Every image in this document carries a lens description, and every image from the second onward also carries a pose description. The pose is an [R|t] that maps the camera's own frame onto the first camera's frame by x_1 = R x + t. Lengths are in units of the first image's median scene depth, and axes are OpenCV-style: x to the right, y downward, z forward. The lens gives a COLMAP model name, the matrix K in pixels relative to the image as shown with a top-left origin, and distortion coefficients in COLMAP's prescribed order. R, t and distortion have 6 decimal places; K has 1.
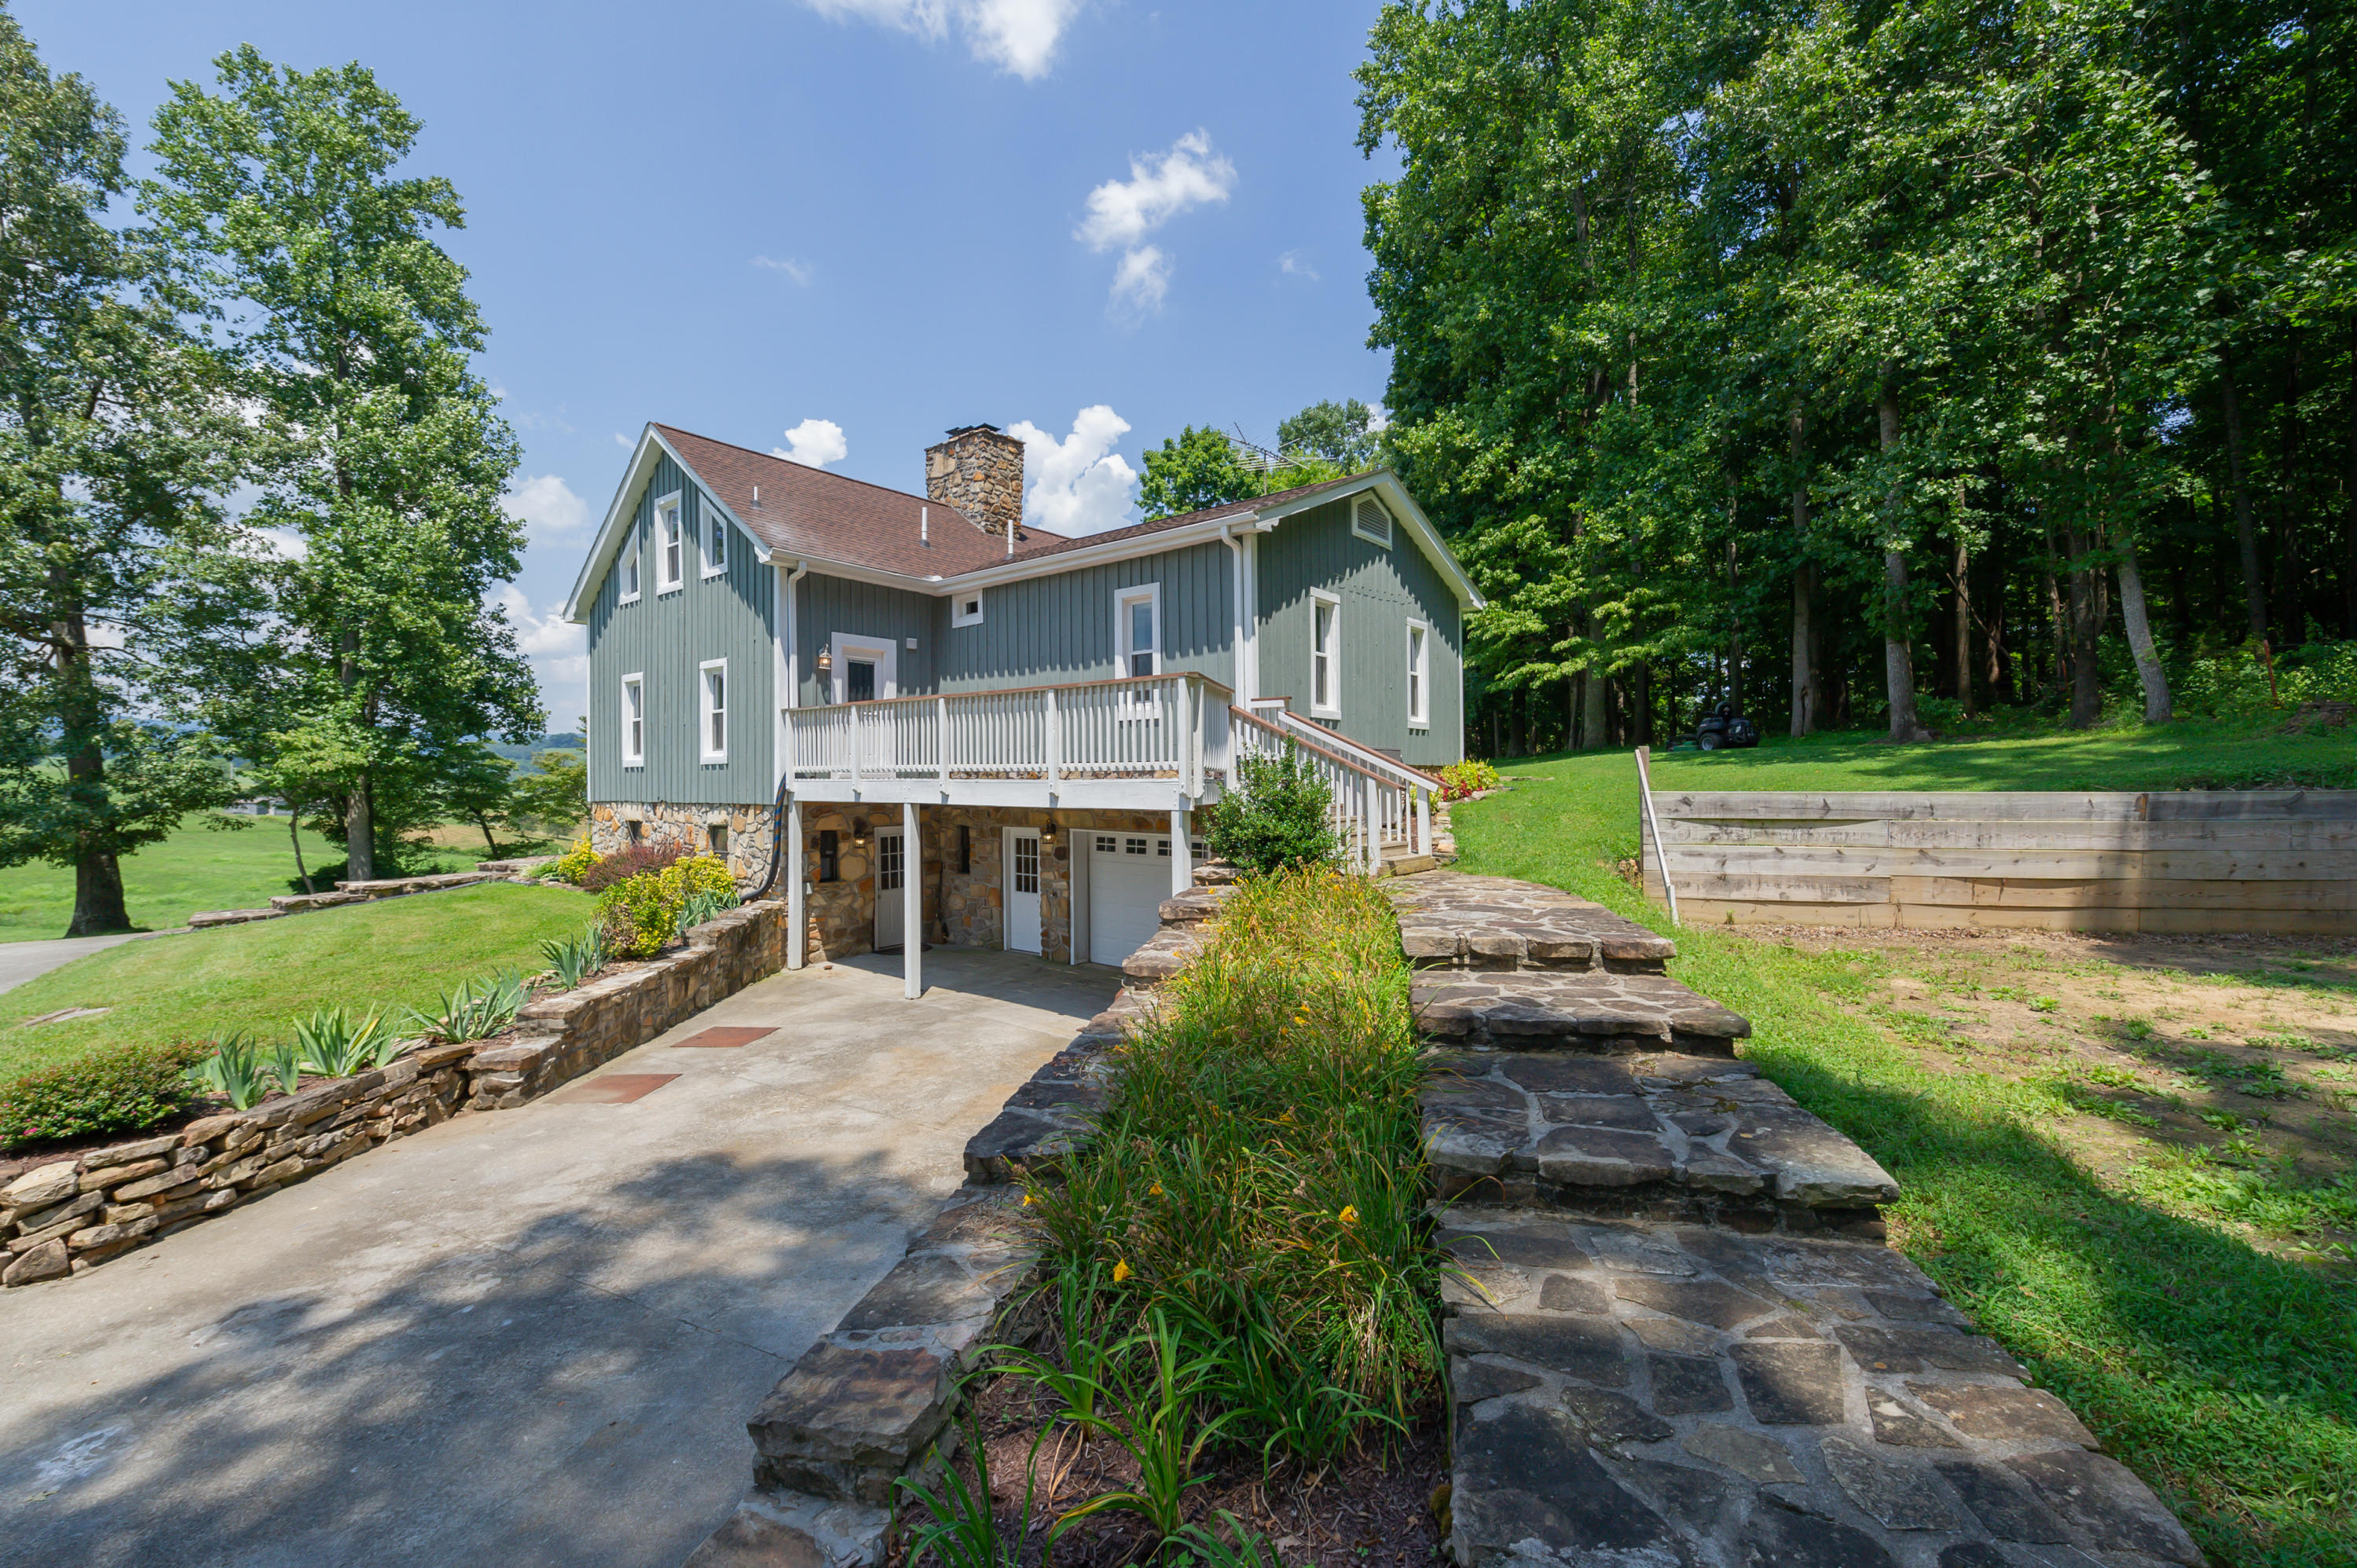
lens RADIAL K [[966.2, 0, 1103.2], [0, 966.2, 752.5], [0, 0, 1]] dist [0.008250, -0.002989]
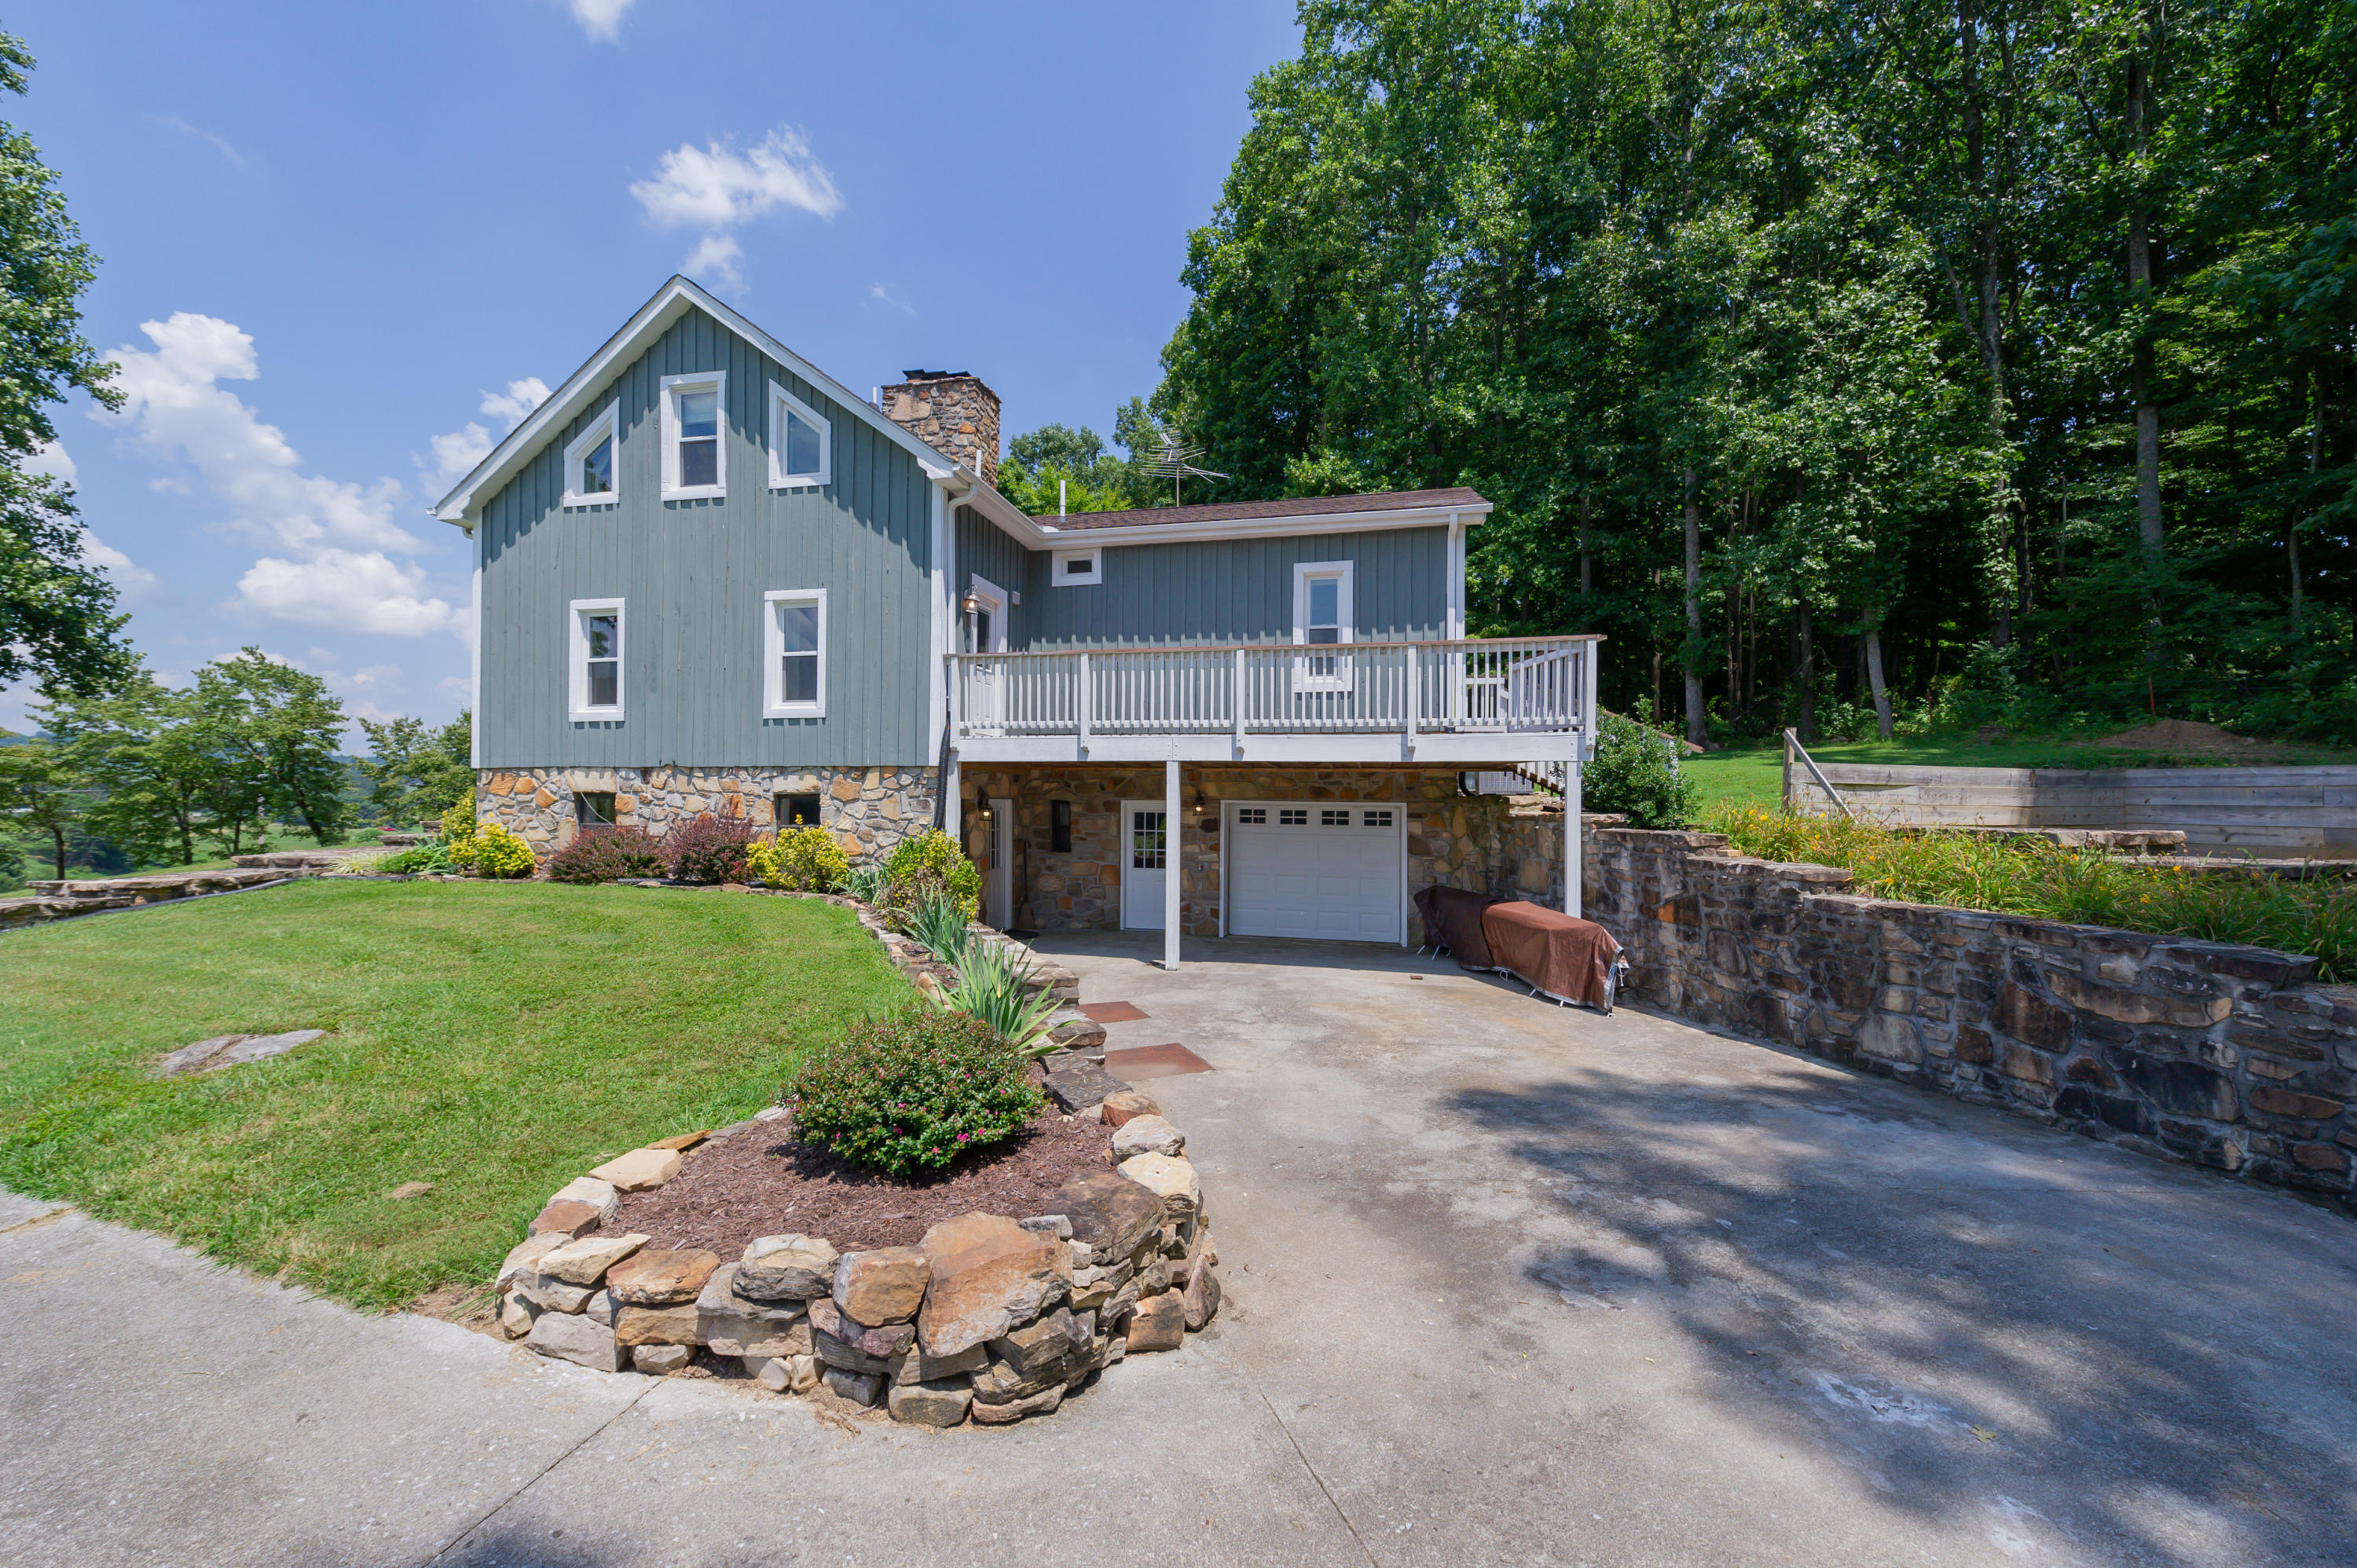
lens RADIAL K [[966.2, 0, 1105.4], [0, 966.2, 789.2], [0, 0, 1]] dist [0.008250, -0.002989]
pose [[0.892590, 0.024517, 0.450202, -0.618812], [-0.028726, 0.999584, 0.002518, 0.072404], [-0.449953, -0.015180, 0.892923, 0.179934]]
